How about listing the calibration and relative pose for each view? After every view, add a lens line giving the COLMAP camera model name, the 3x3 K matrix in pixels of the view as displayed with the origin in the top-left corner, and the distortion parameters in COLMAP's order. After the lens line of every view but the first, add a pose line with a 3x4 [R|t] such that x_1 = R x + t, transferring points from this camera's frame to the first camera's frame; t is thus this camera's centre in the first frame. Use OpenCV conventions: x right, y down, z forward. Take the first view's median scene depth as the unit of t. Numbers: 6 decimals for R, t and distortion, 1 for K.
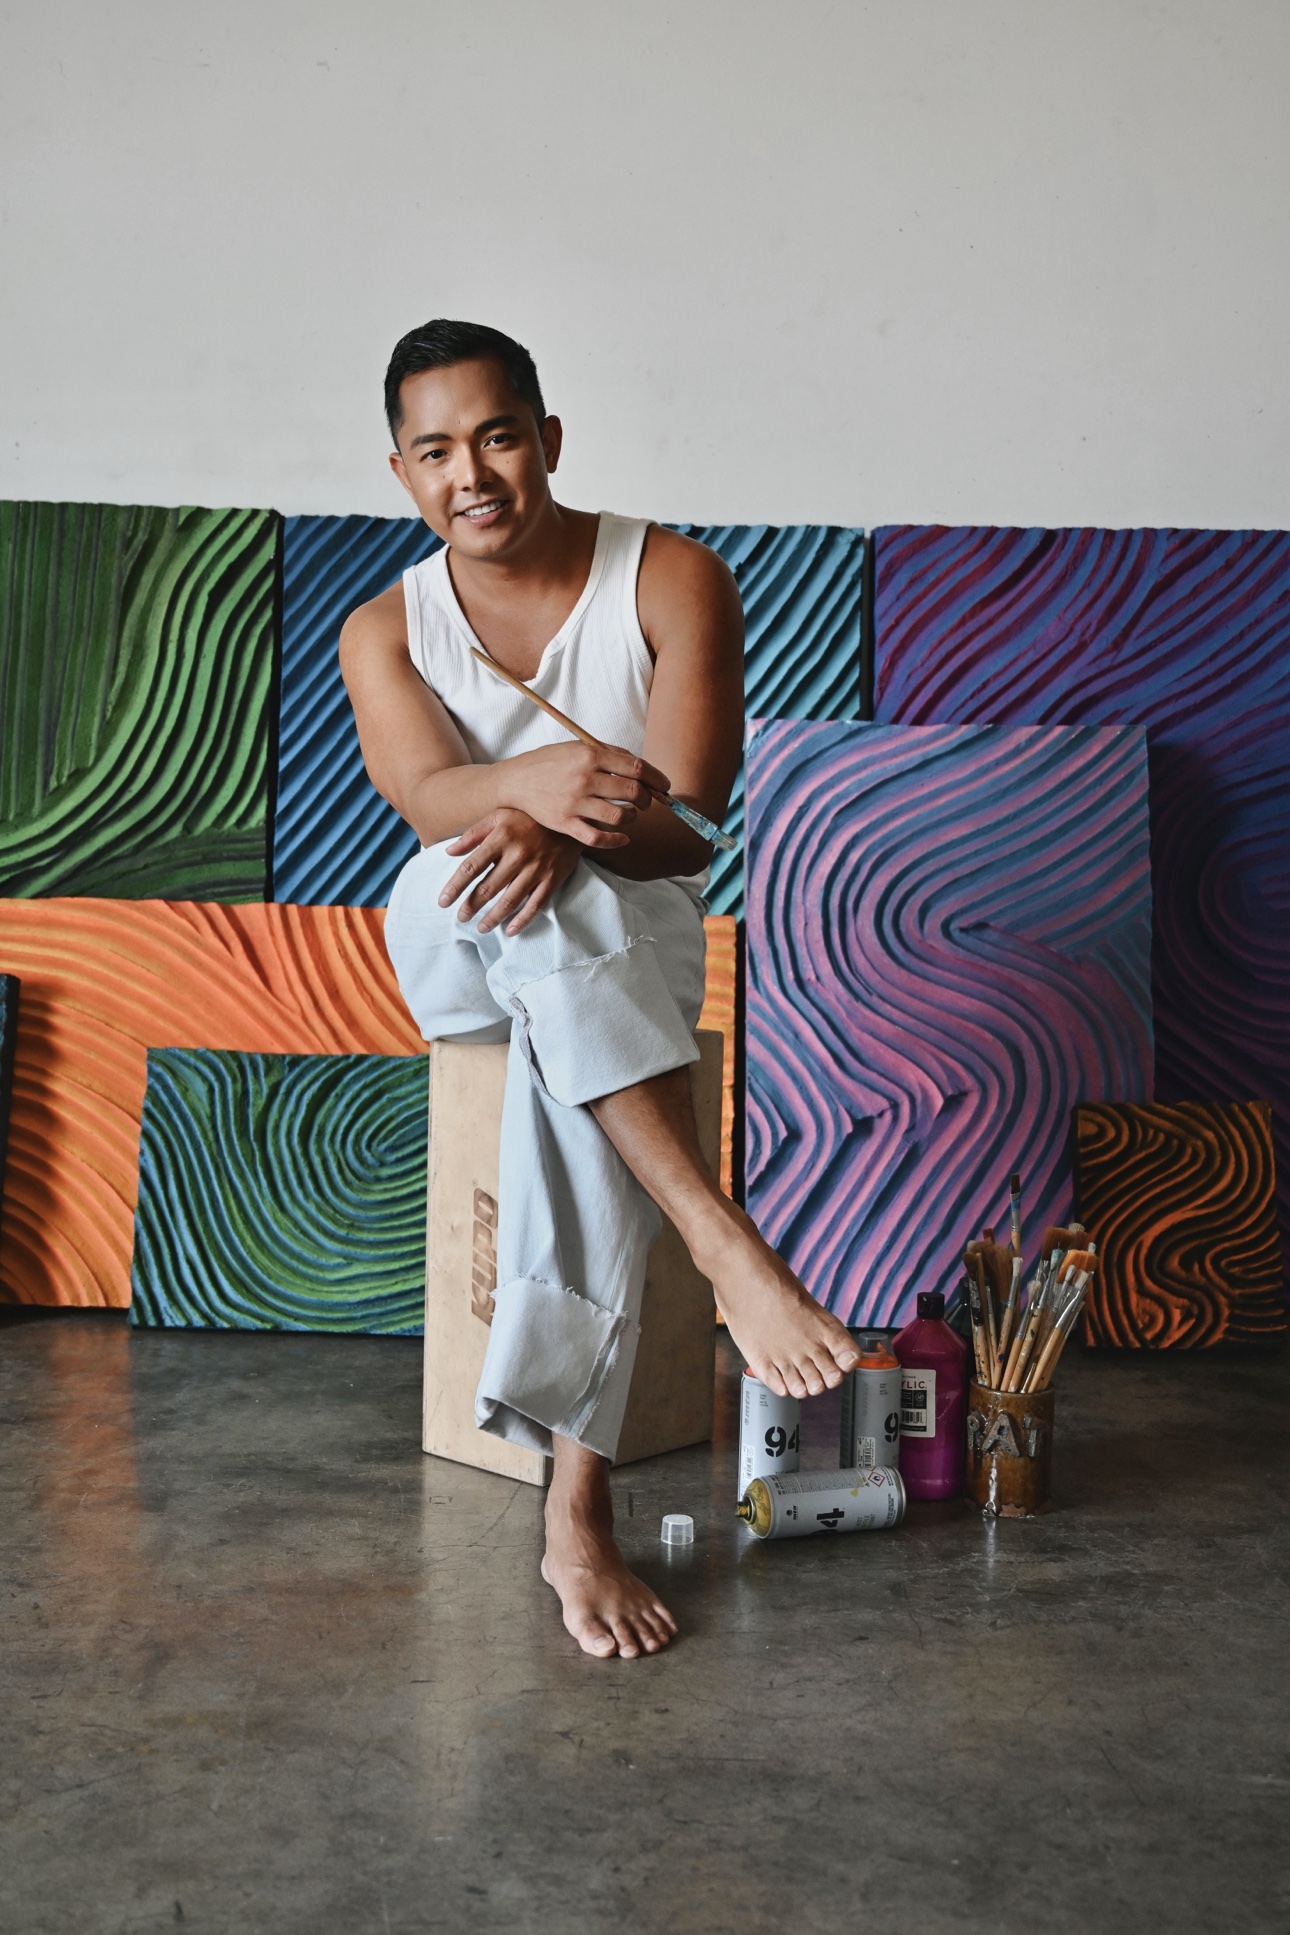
lens RADIAL K [[2247.0, 0, 629.5], [0, 2247.0, 953.5], [0, 0, 1]] dist [-0.016541, 0.000000]
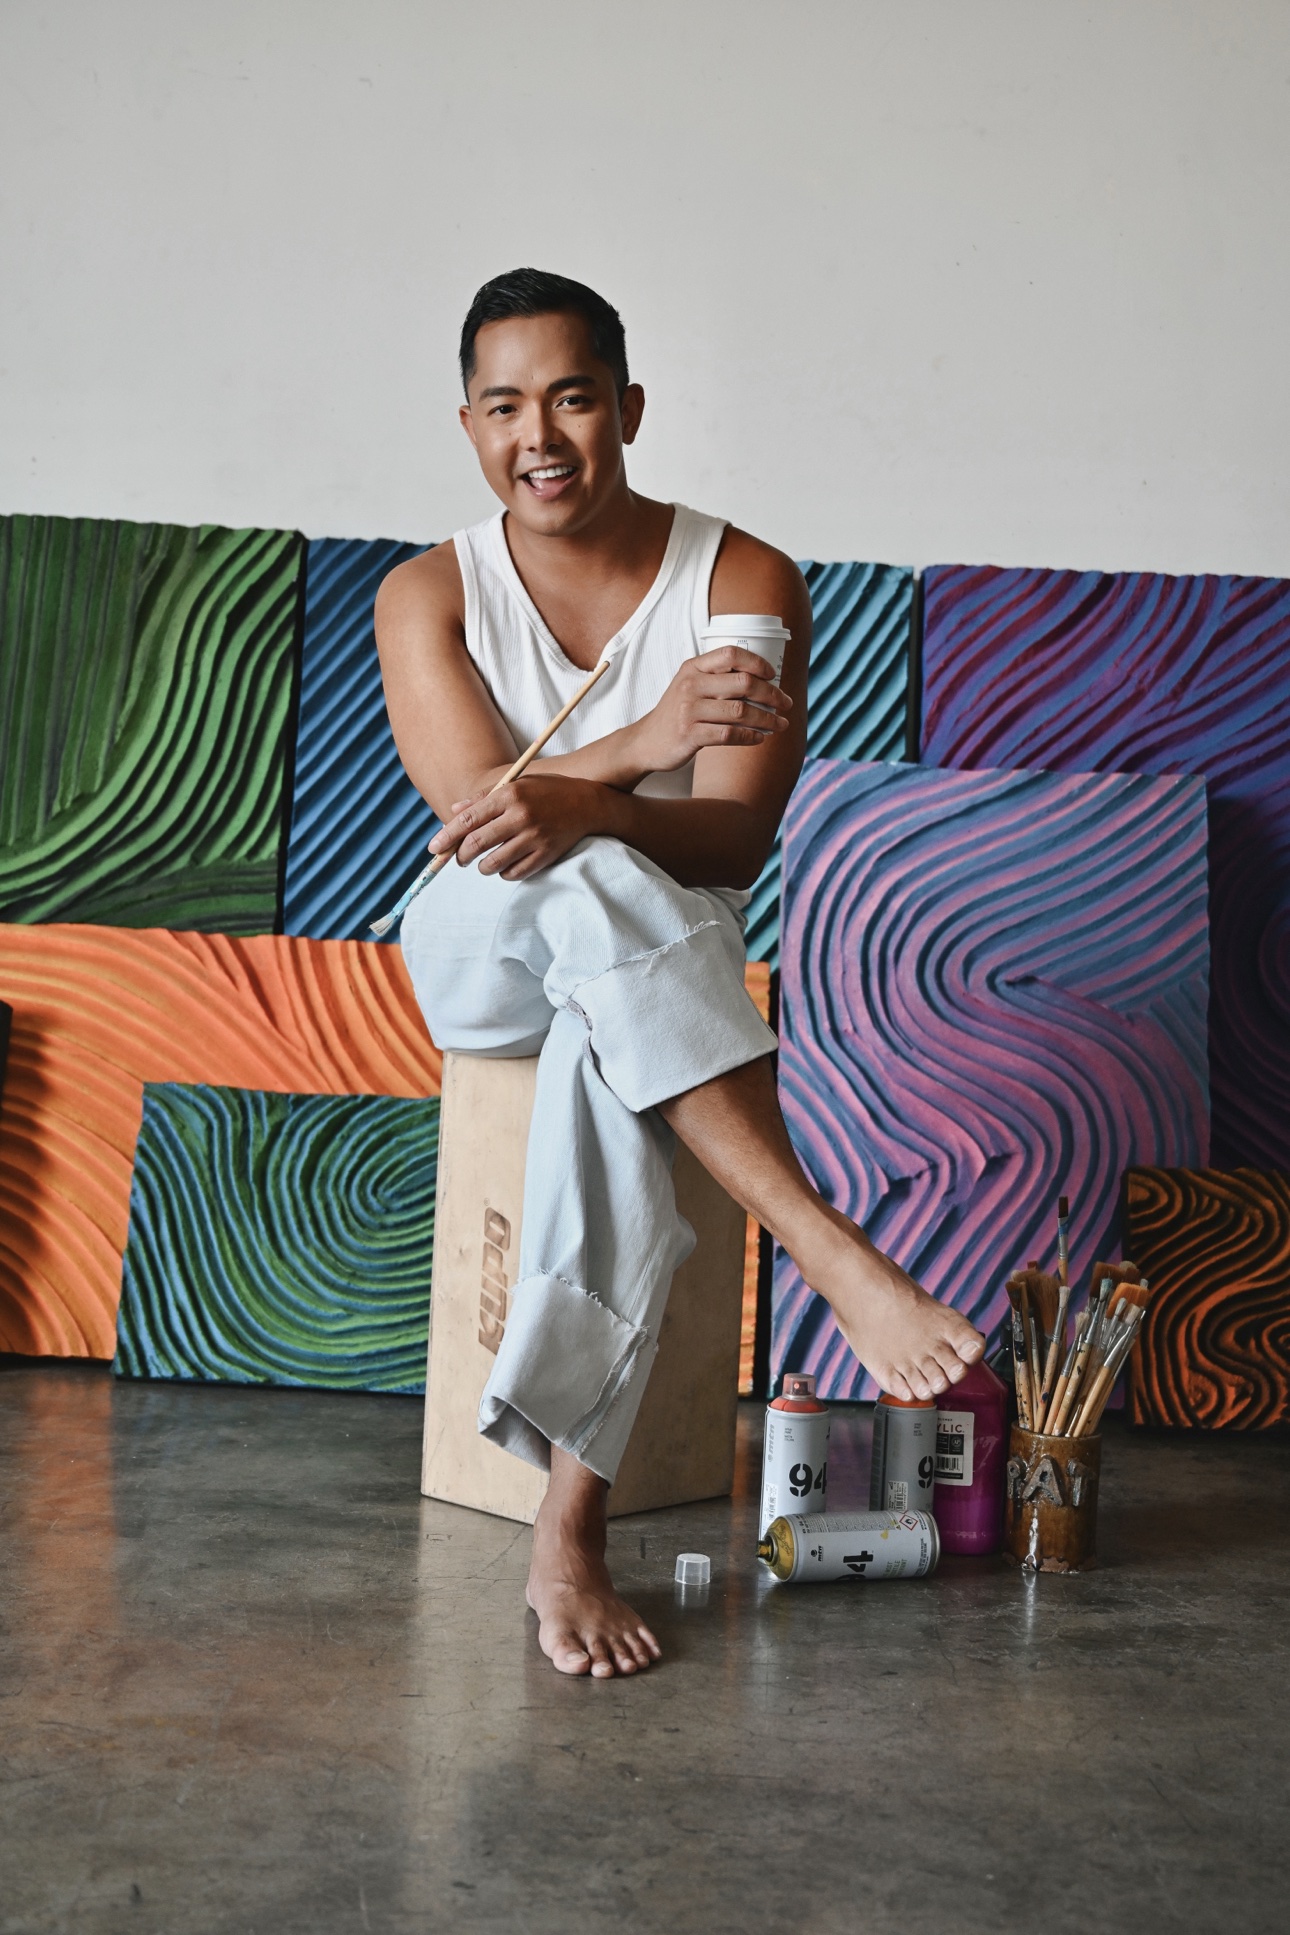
lens RADIAL K [[2345.3, 0, 648.4], [0, 2345.3, 970.1], [0, 0, 1]] dist [-0.012657, 0.000000]
pose [[0.999628, 0.026945, -0.004148, 0.000257], [-0.027149, 0.997749, -0.061312, 0.049610], [0.002487, 0.061402, 0.998110, 0.013225]]
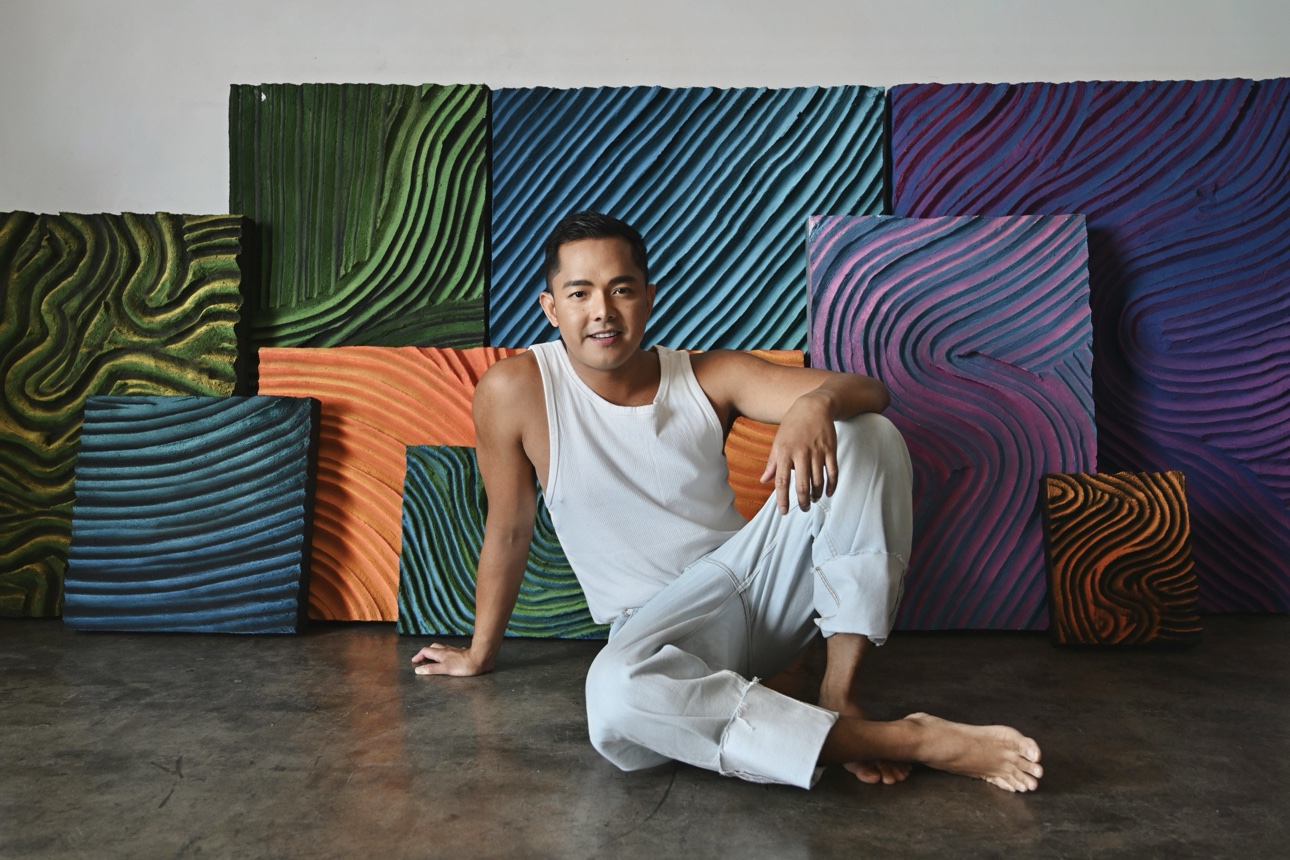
lens RADIAL K [[1160.1, 0, 635.1], [0, 1160.1, 443.8], [0, 0, 1]] dist [-0.012922, 0.017115]
pose [[0.999027, -0.015614, -0.041243, -0.033043], [0.016670, 0.999539, 0.025382, 0.023839], [0.040827, -0.026045, 0.998827, 0.244281]]
